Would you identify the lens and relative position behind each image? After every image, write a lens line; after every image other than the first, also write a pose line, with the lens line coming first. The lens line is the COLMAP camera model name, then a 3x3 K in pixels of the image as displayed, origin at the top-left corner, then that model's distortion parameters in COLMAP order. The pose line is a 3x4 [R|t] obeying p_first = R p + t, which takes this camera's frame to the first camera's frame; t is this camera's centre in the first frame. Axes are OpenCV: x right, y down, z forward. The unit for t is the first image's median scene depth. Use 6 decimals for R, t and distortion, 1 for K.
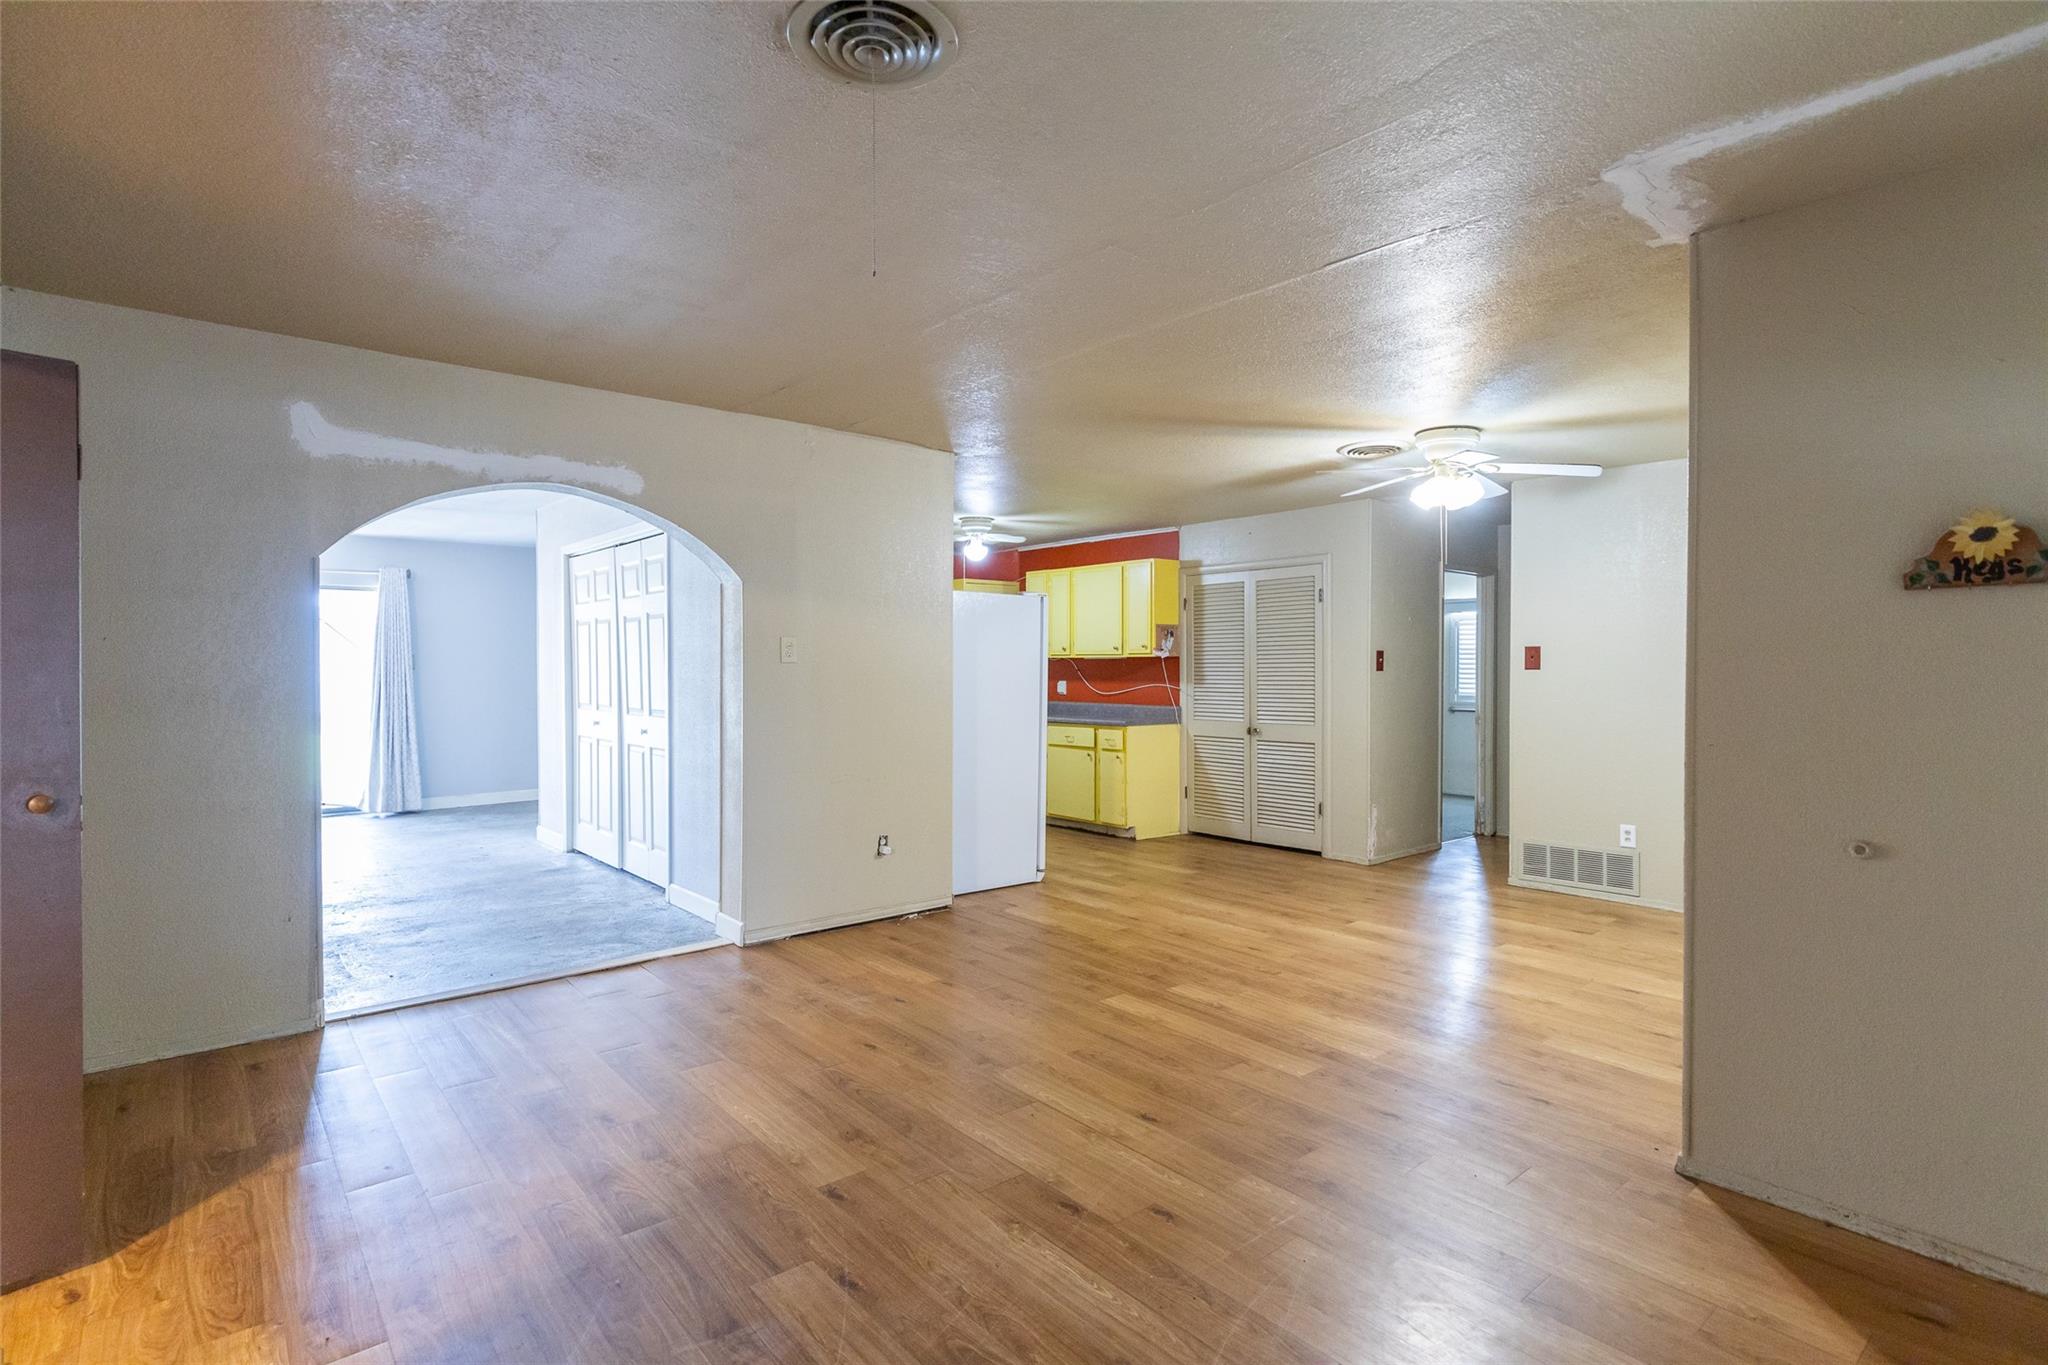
lens RADIAL K [[1034.7, 0, 1030.1], [0, 1034.7, 684.1], [0, 0, 1]] dist [-0.006345, -0.000302]
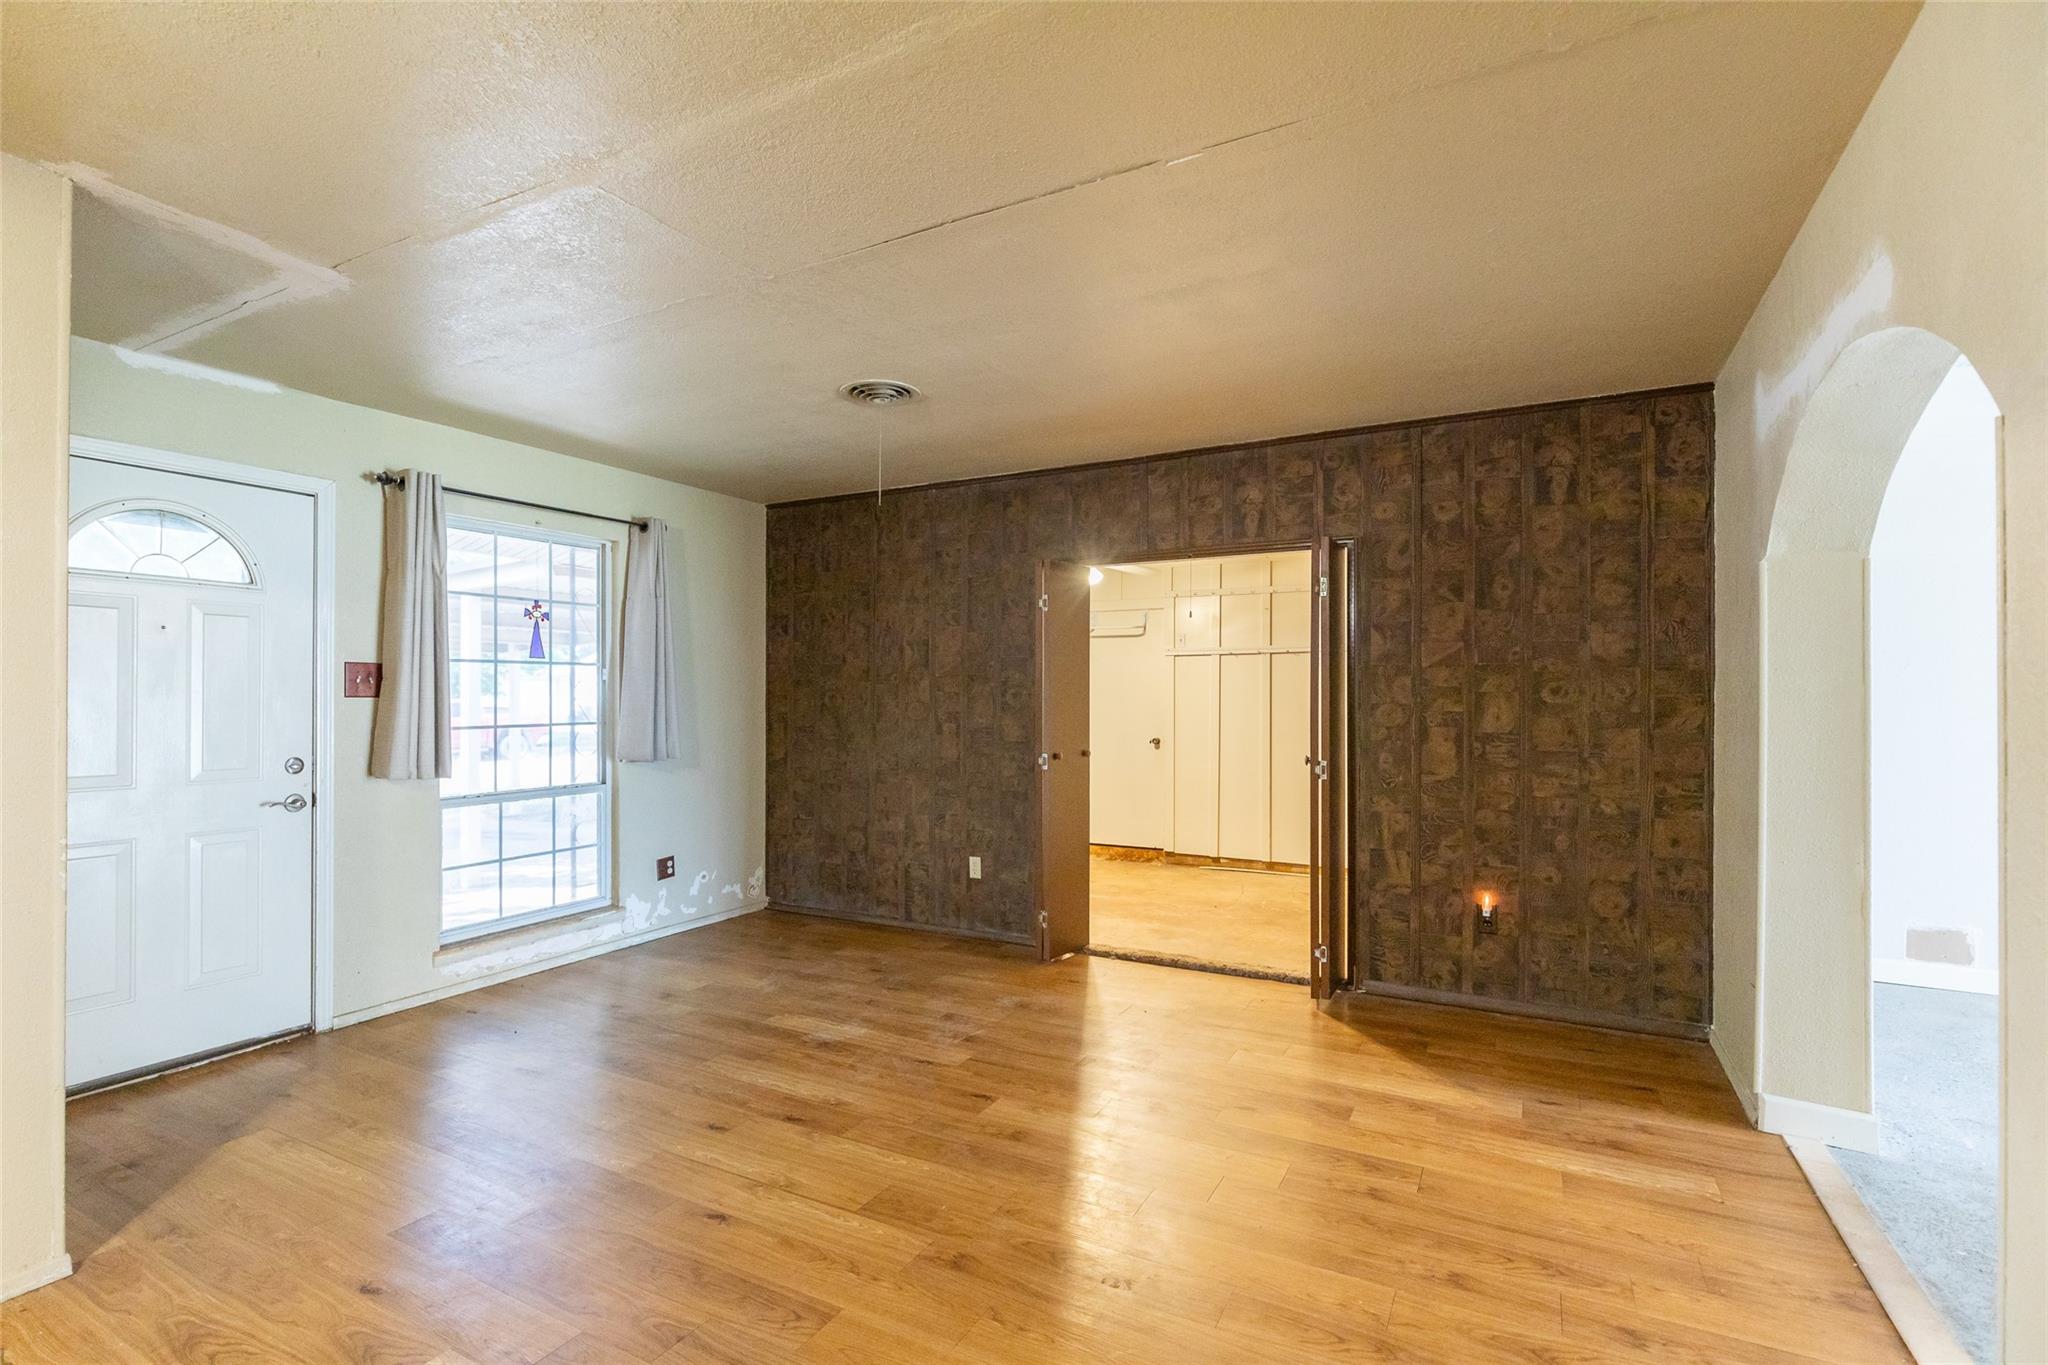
lens RADIAL K [[950.8, 0, 1033.0], [0, 950.8, 693.5], [0, 0, 1]] dist [-0.000057, 0.000066]
pose [[-0.932741, -0.006203, -0.360494, 0.114409], [-0.010656, 0.999890, 0.010365, -0.015060], [0.360389, 0.013510, -0.932704, 1.322075]]
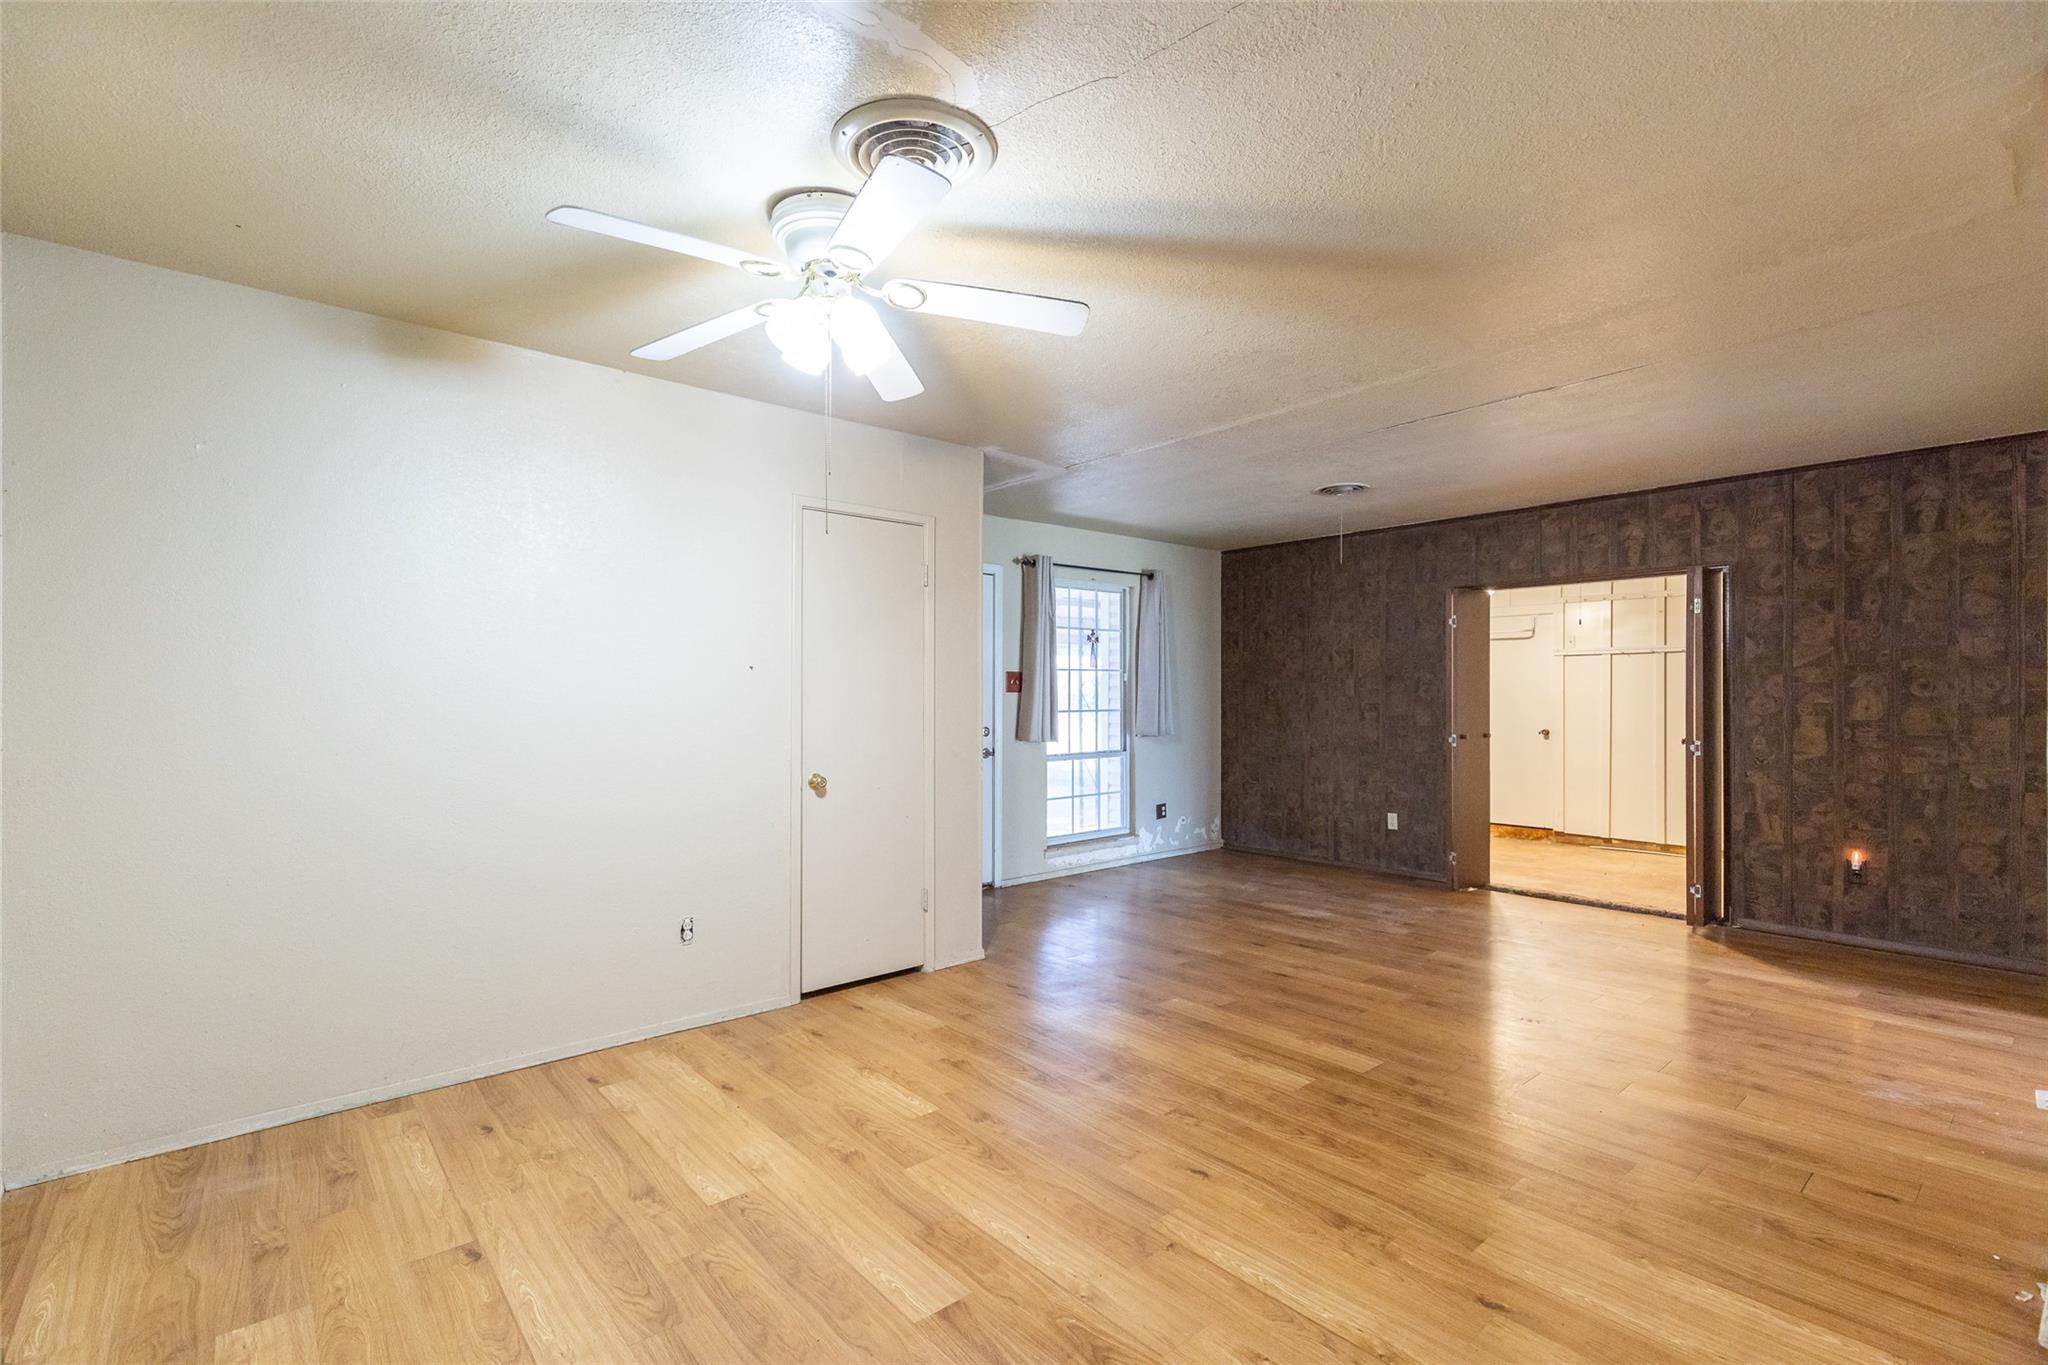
lens RADIAL K [[929.3, 0, 1030.8], [0, 929.3, 692.2], [0, 0, 1]] dist [0.002953, 0.000495]
pose [[-0.999987, -0.004552, 0.002427, 0.357237], [-0.004517, 0.999890, 0.014097, -0.016765], [-0.002491, 0.014086, -0.999898, 1.742336]]
